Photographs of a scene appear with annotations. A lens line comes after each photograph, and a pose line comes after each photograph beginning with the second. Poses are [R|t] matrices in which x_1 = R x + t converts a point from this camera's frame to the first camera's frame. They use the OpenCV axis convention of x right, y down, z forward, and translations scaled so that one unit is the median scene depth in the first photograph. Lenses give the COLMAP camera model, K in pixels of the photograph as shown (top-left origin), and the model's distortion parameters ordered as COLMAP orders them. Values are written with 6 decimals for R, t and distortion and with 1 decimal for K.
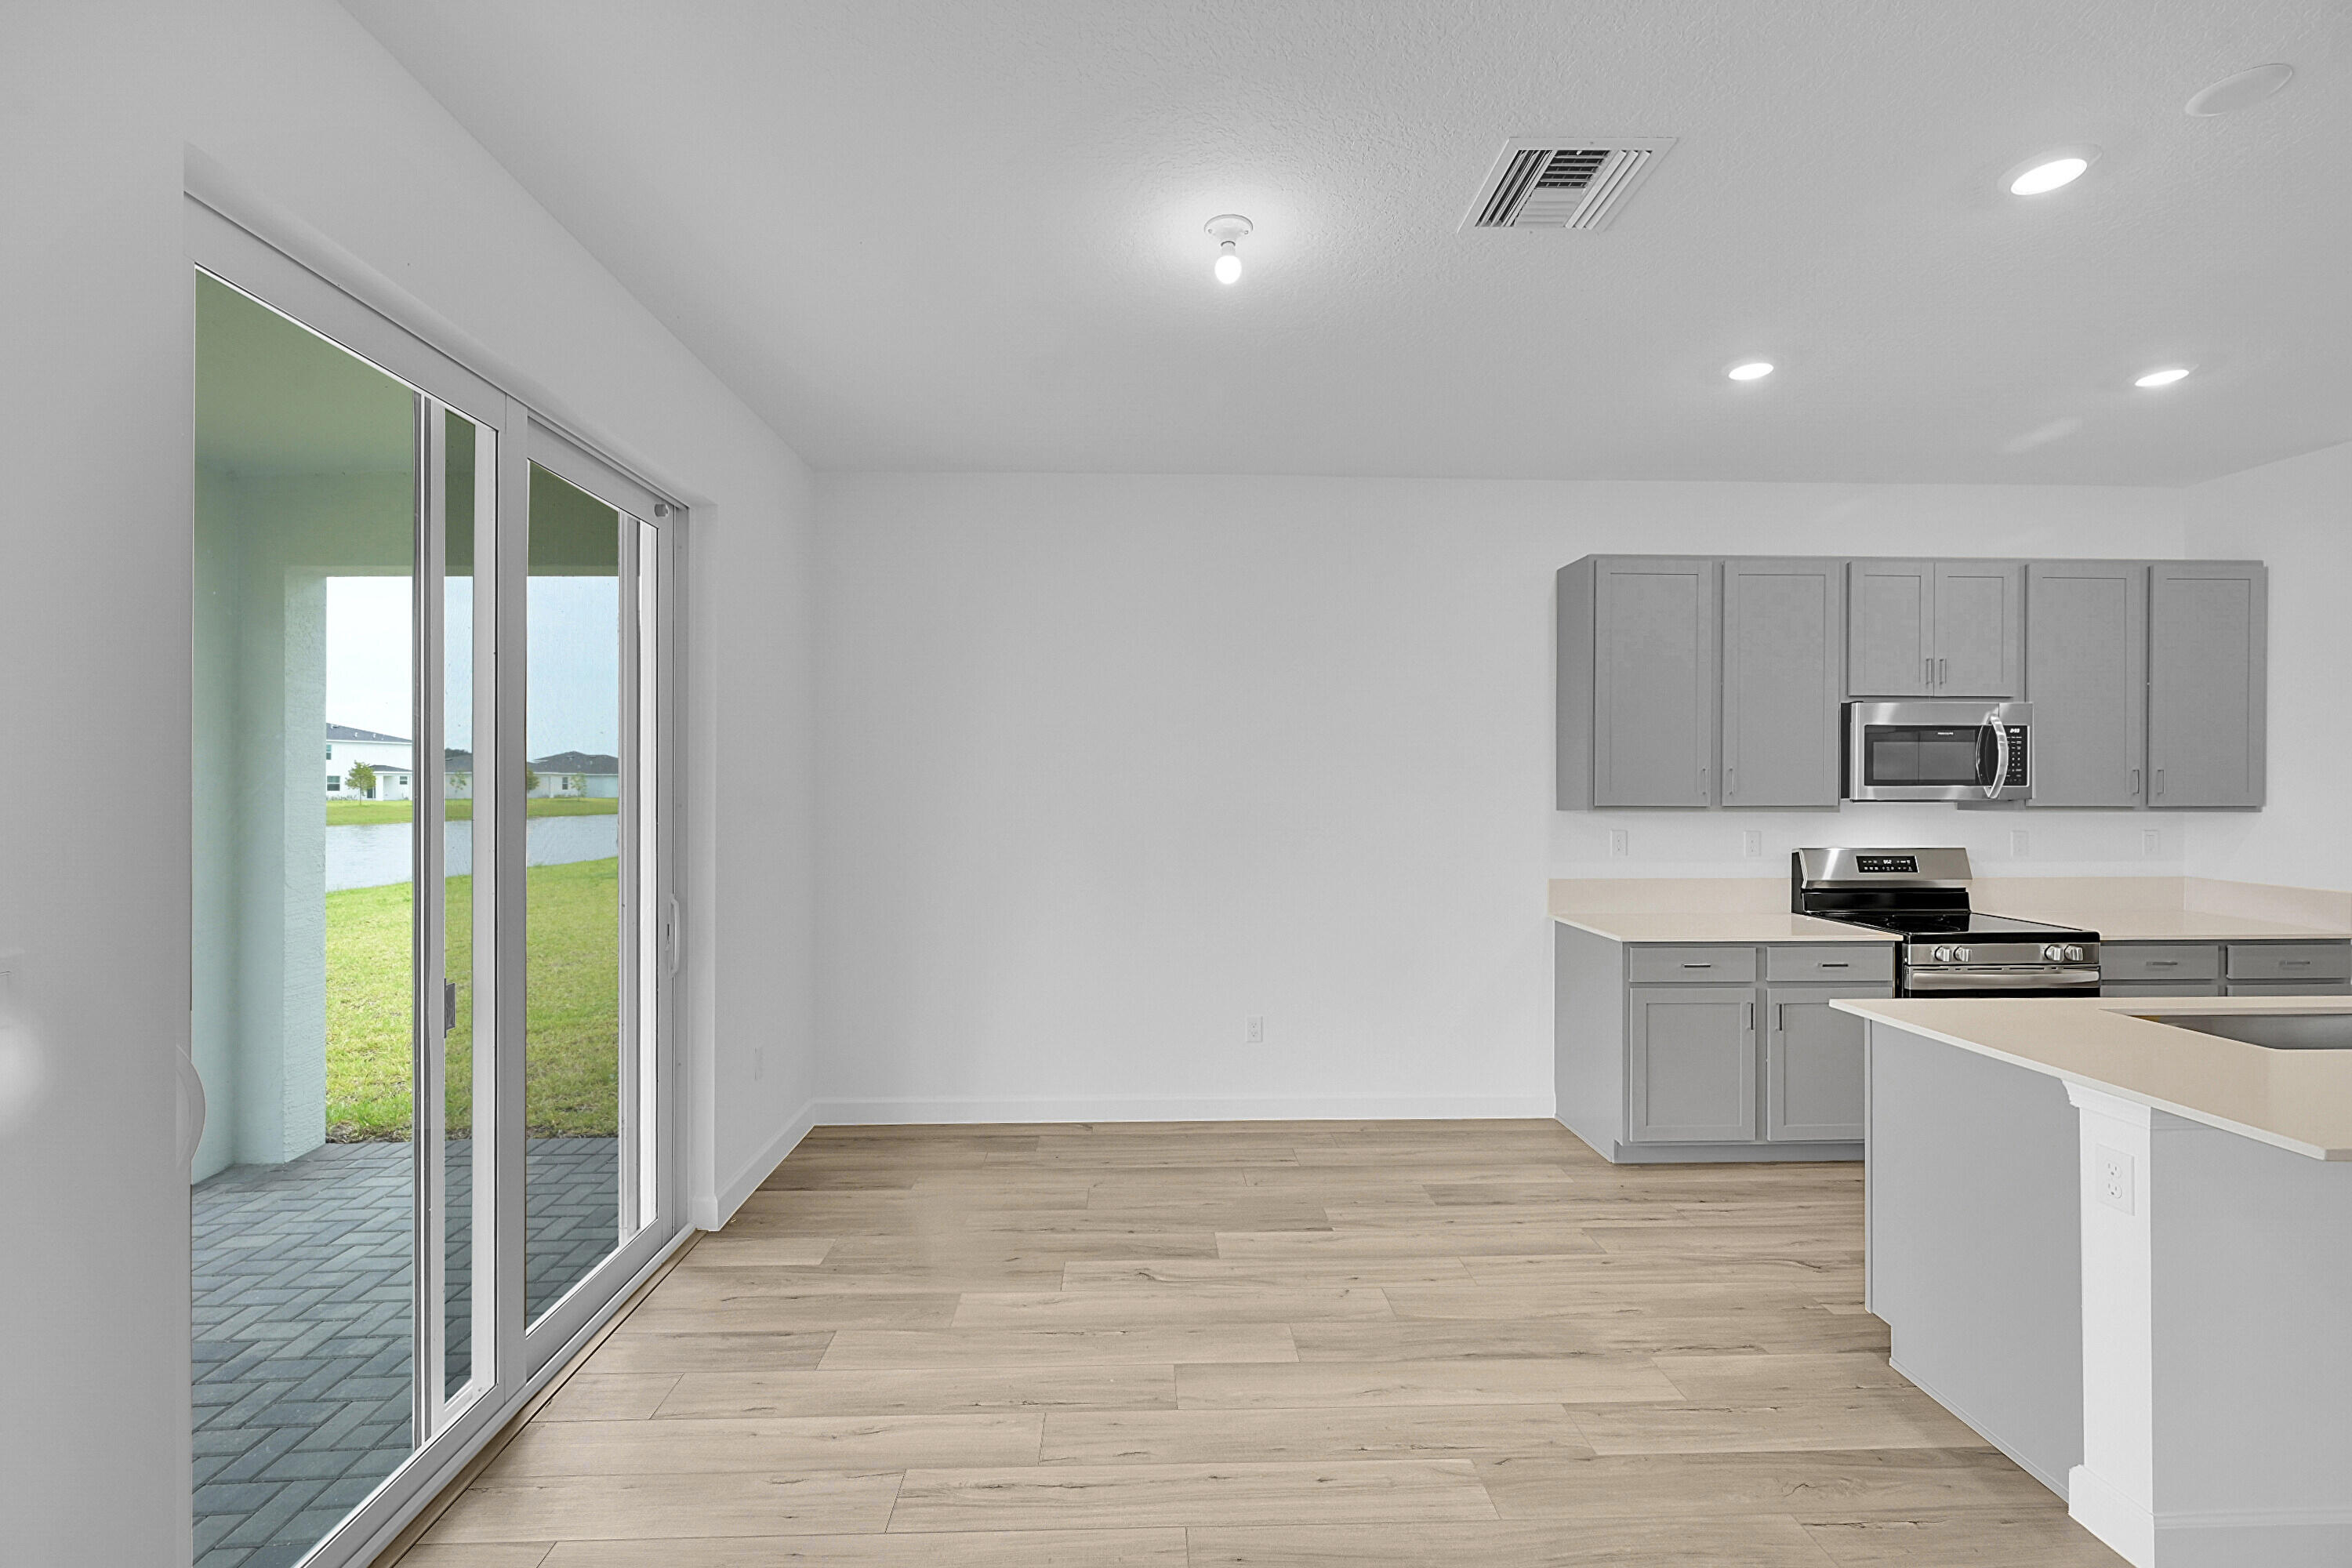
lens RADIAL K [[956.5, 0, 1172.2], [0, 956.5, 801.9], [0, 0, 1]] dist [-0.008197, 0.000049]
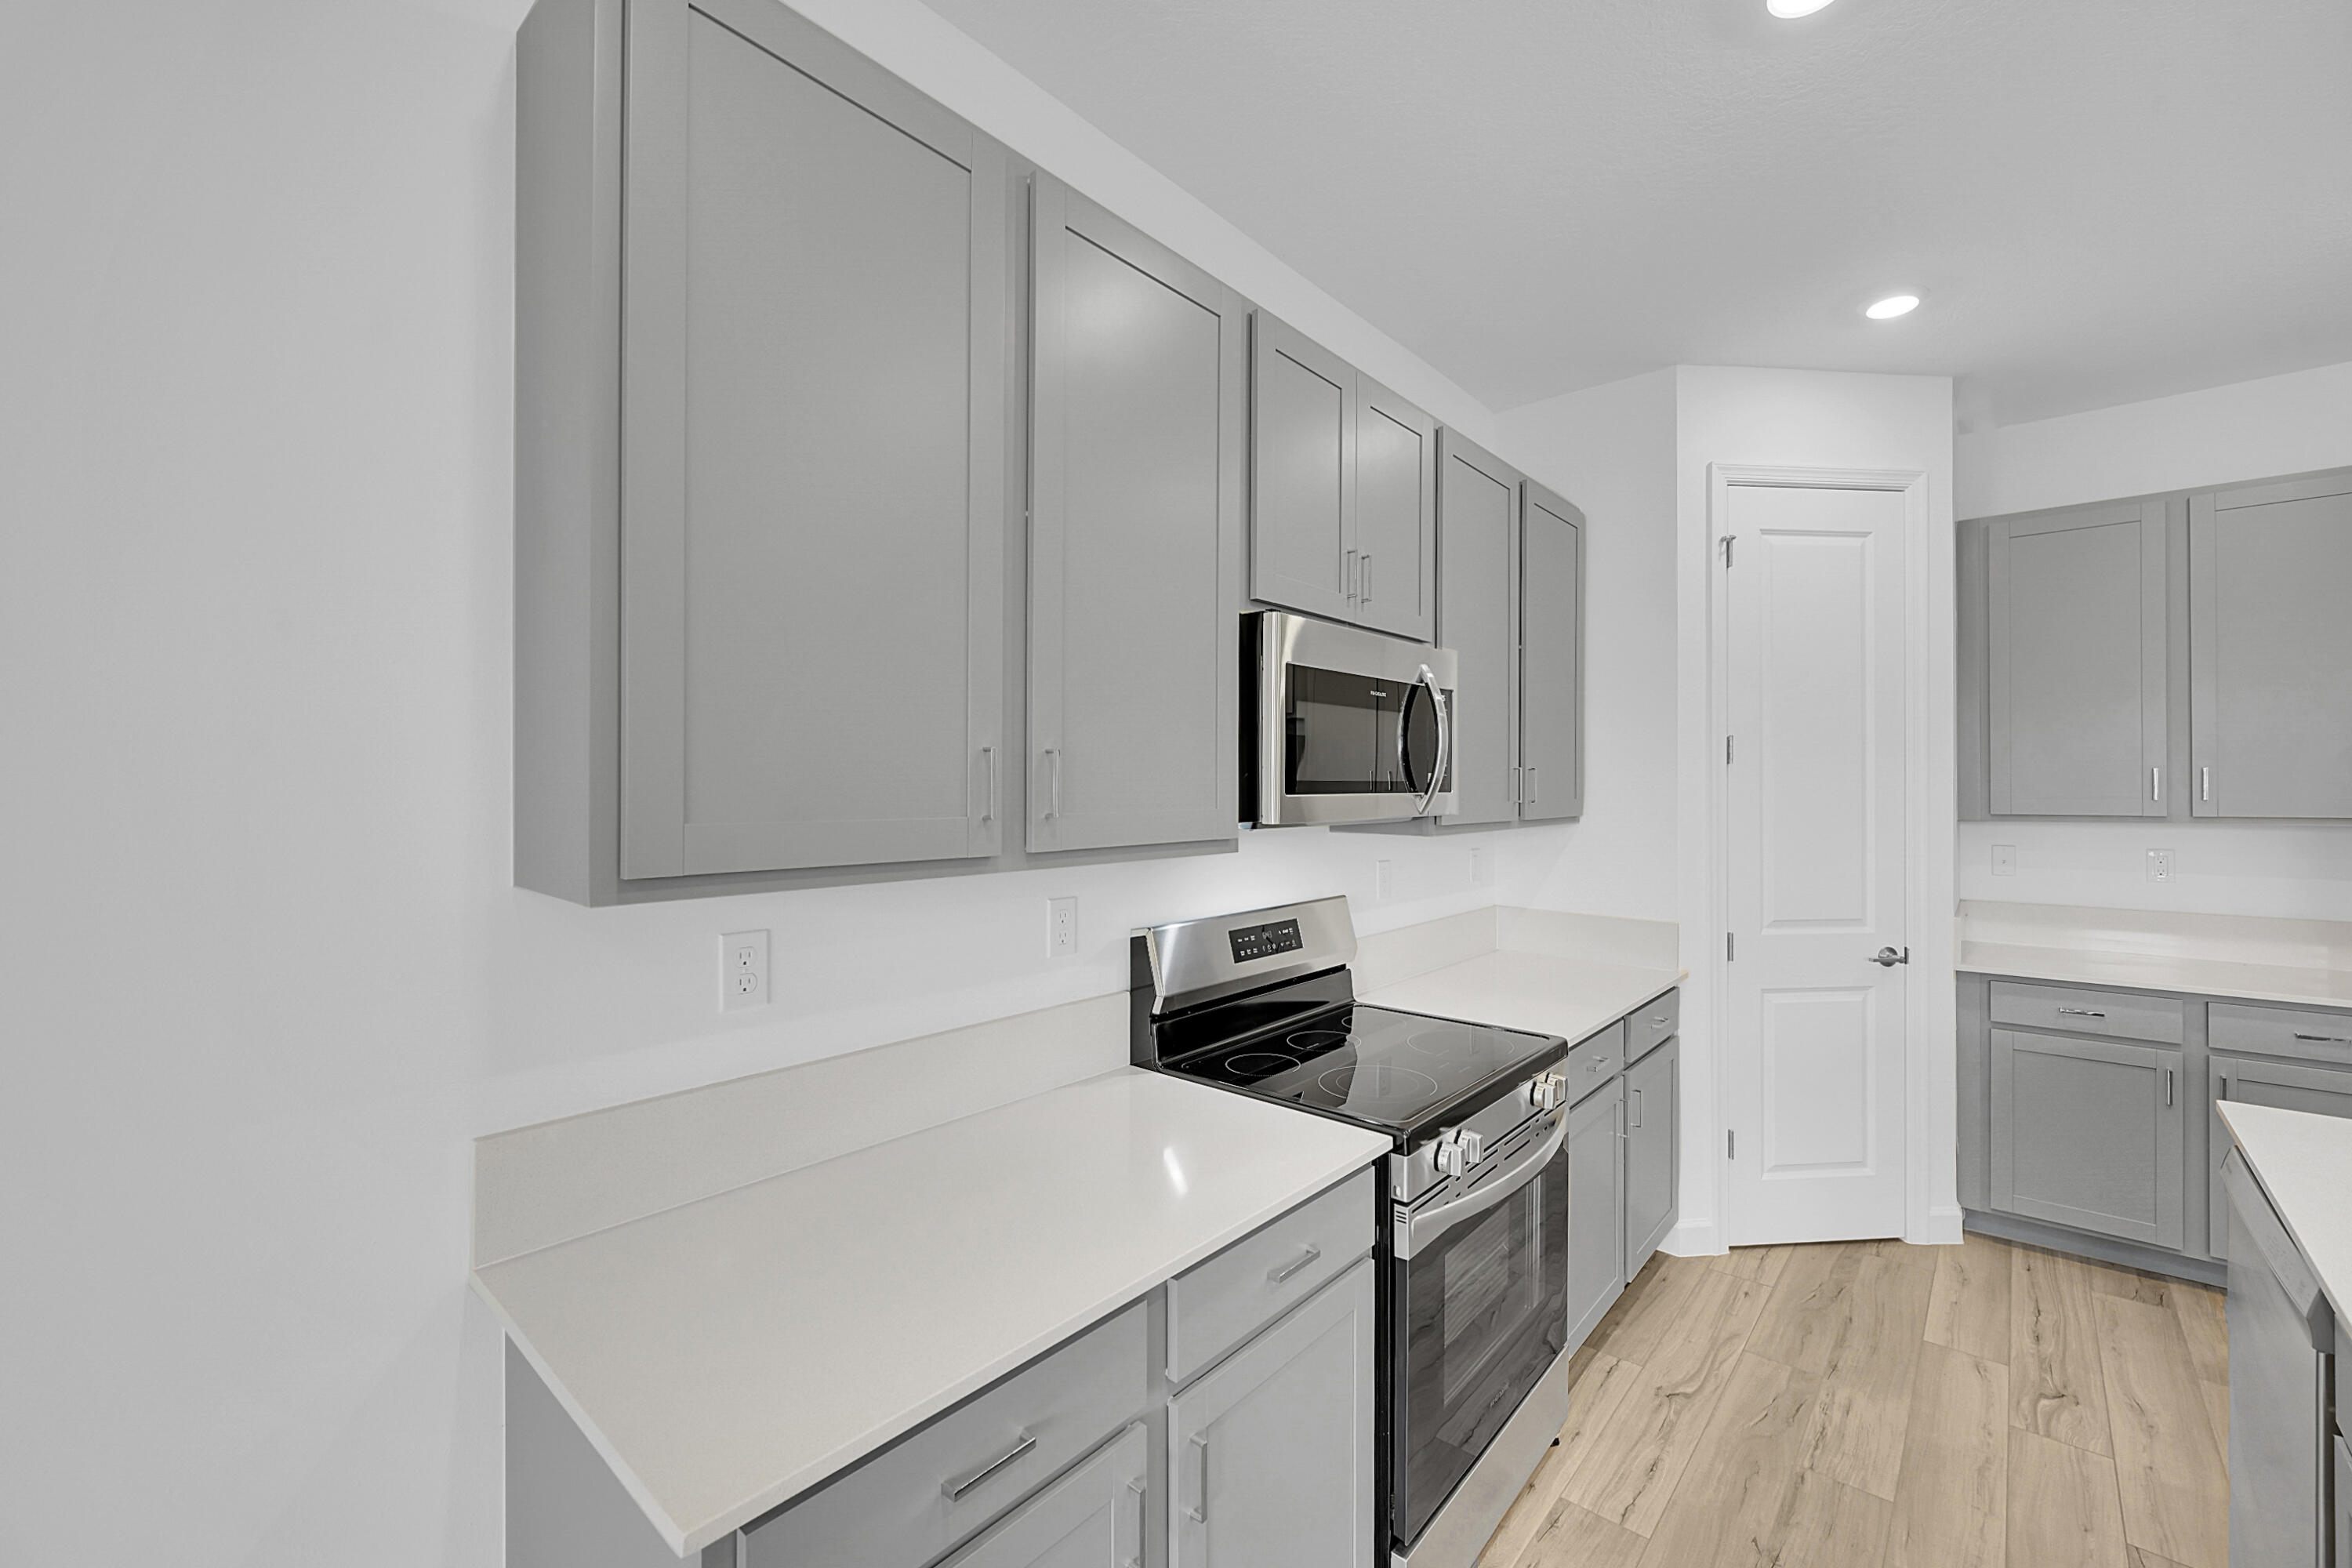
lens RADIAL K [[941.7, 0, 1218.3], [0, 941.7, 785.6], [0, 0, 1]] dist [-0.001246, 0.000007]
pose [[0.674973, -0.000452, 0.737842, 0.365677], [0.016257, 0.999766, -0.014259, -0.015303], [-0.737663, 0.021619, 0.674823, 0.709015]]
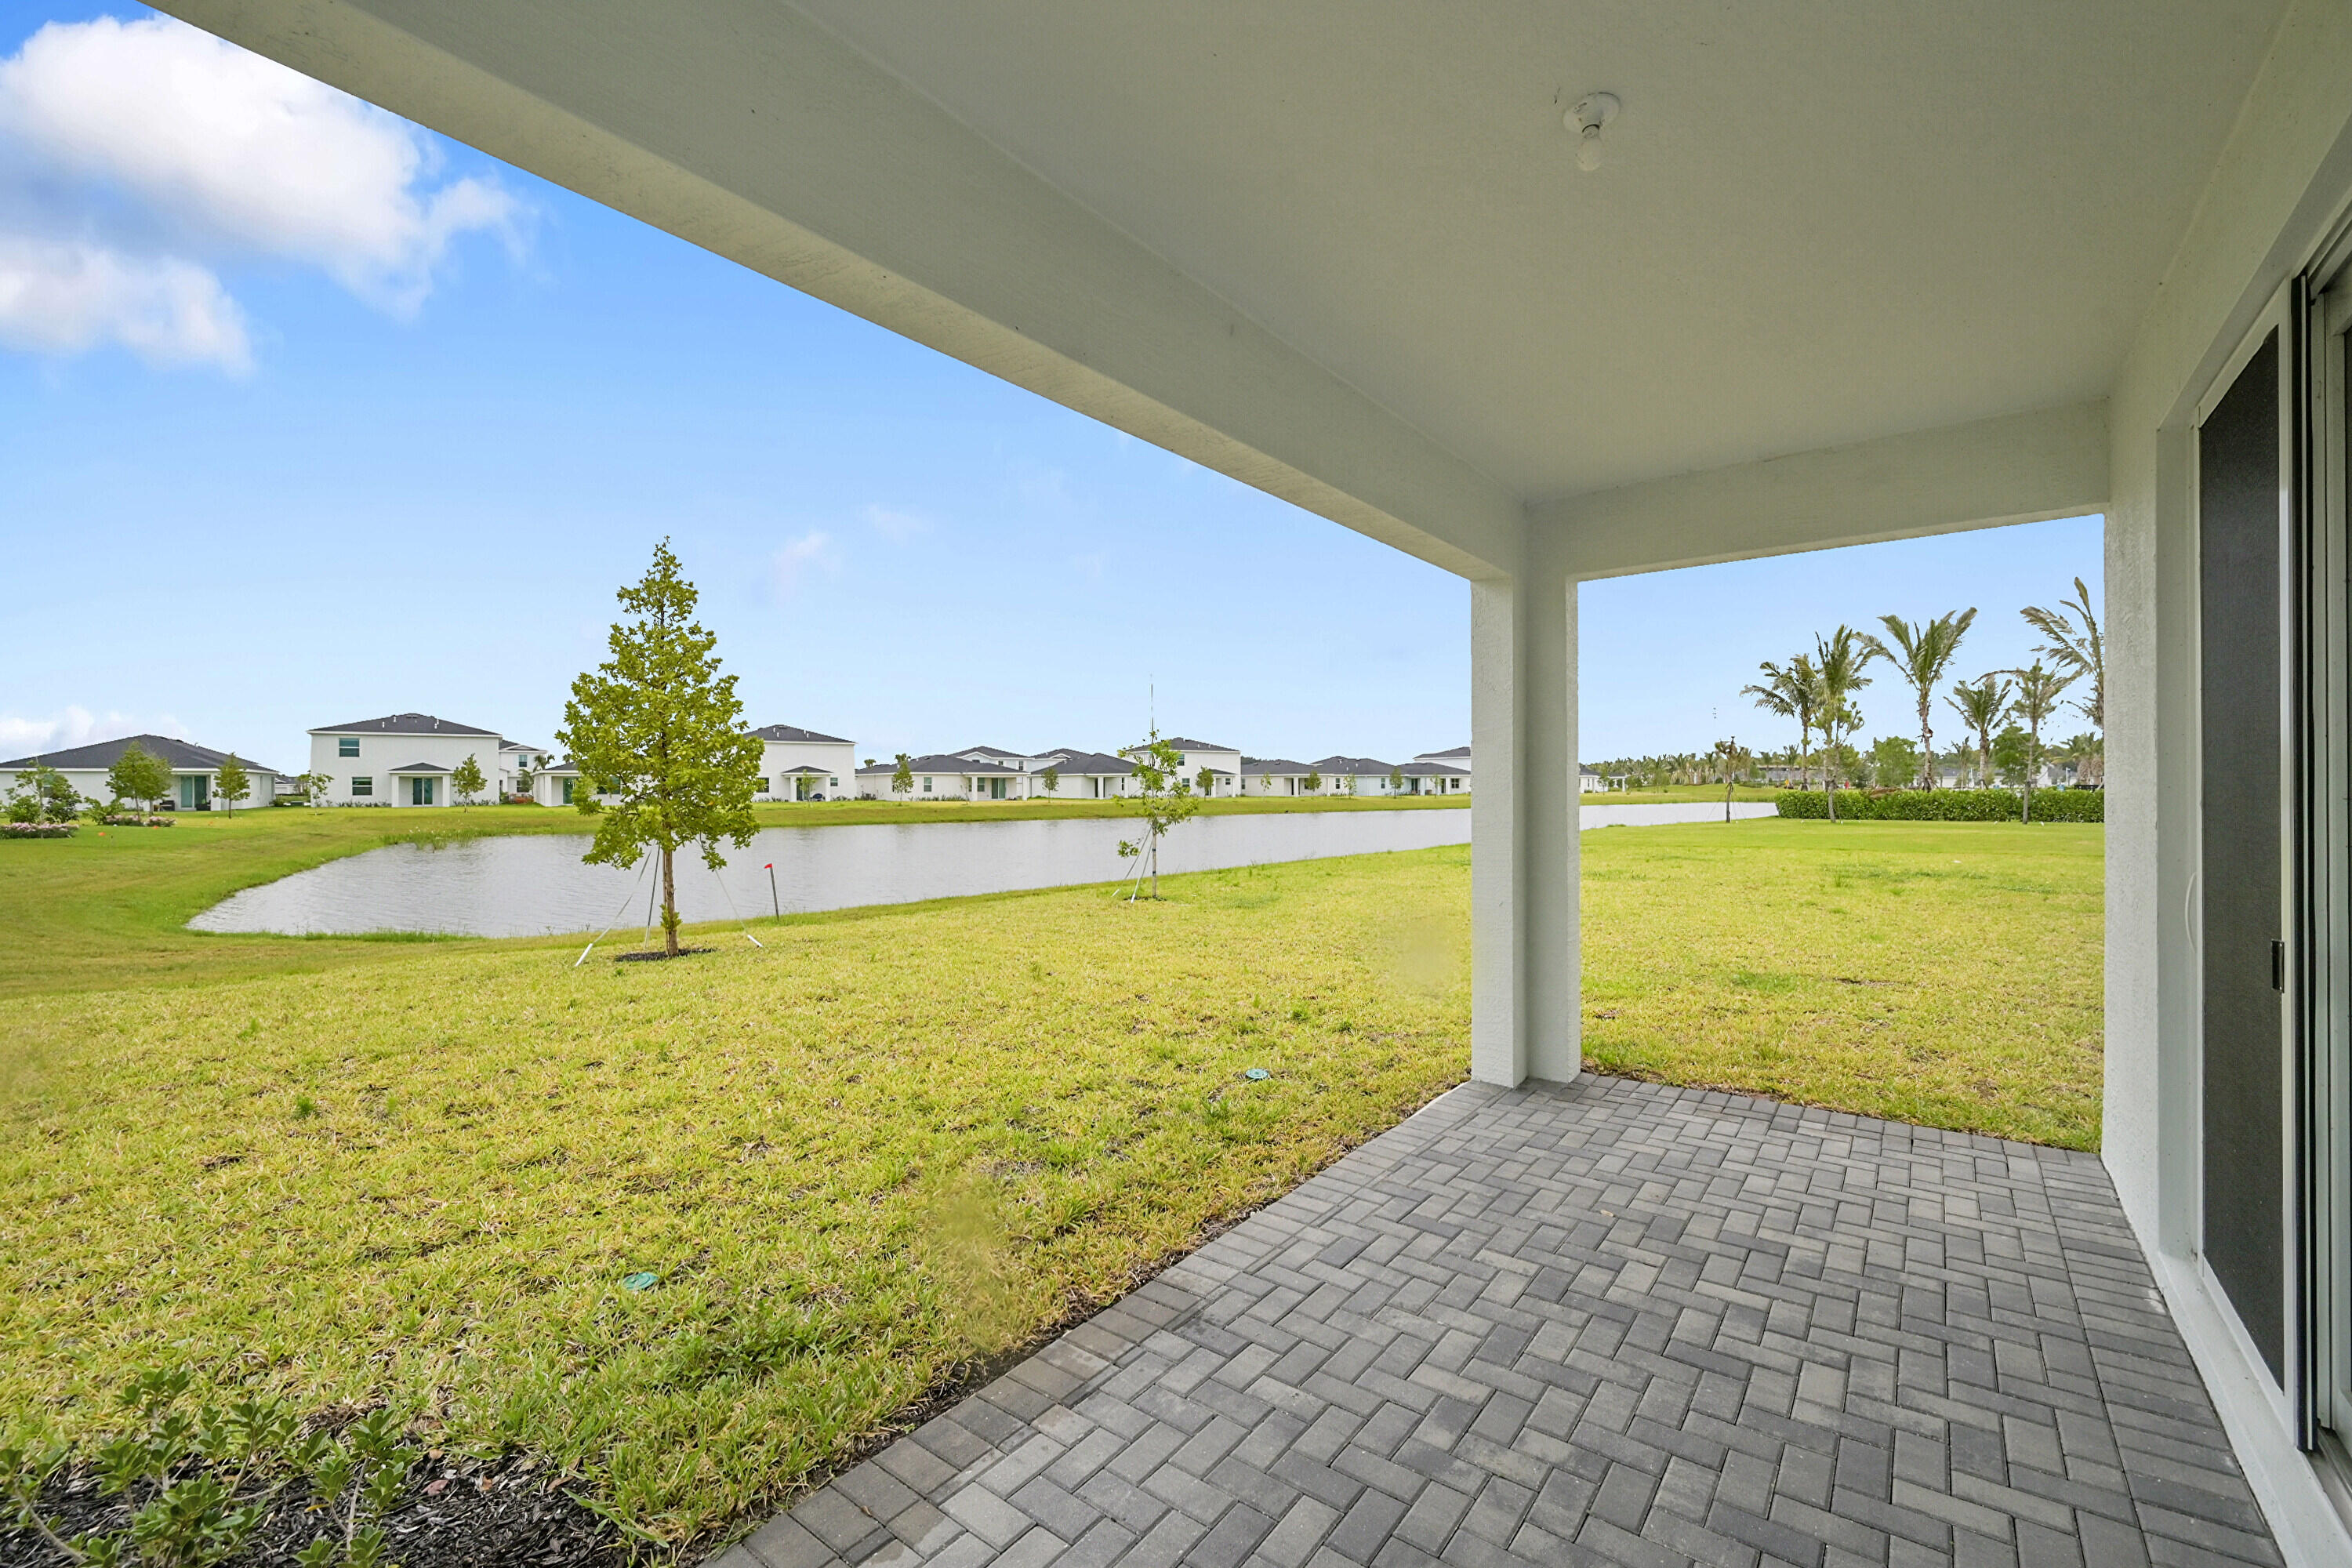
lens RADIAL K [[979.5, 0, 1192.9], [0, 979.5, 782.5], [0, 0, 1]] dist [-0.000040, 0.000056]
pose [[0.769696, -0.005210, -0.638390, -0.533217], [-0.007856, 0.999814, -0.017631, 0.036631], [0.638363, 0.018586, 0.769511, -0.235139]]
